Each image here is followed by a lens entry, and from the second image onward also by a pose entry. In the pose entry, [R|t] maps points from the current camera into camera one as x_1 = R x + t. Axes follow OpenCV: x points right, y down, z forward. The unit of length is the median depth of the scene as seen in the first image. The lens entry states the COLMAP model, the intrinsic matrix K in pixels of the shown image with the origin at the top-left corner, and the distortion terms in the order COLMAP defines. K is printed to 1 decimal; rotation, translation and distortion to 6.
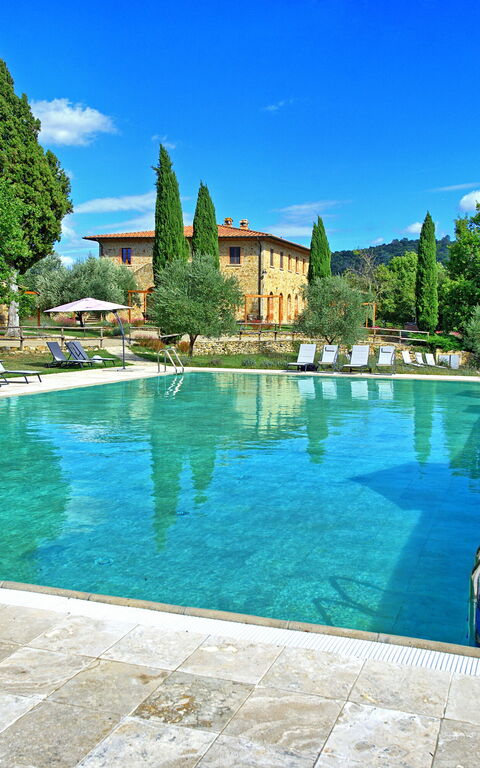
lens RADIAL K [[880.8, 0, 240.0], [0, 880.8, 384.0], [0, 0, 1]] dist [-0.002042, 0.006439]
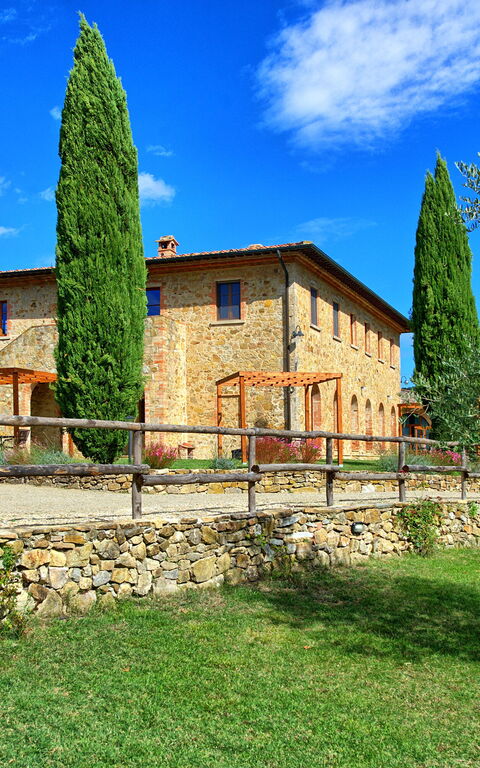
lens RADIAL K [[880.8, 0, 240.0], [0, 880.8, 384.0], [0, 0, 1]] dist [-0.002042, 0.006439]
pose [[0.998151, -0.026734, -0.054589, 0.019950], [0.017200, 0.985607, -0.168178, -0.028419], [0.058300, 0.166928, 0.984244, 0.512214]]
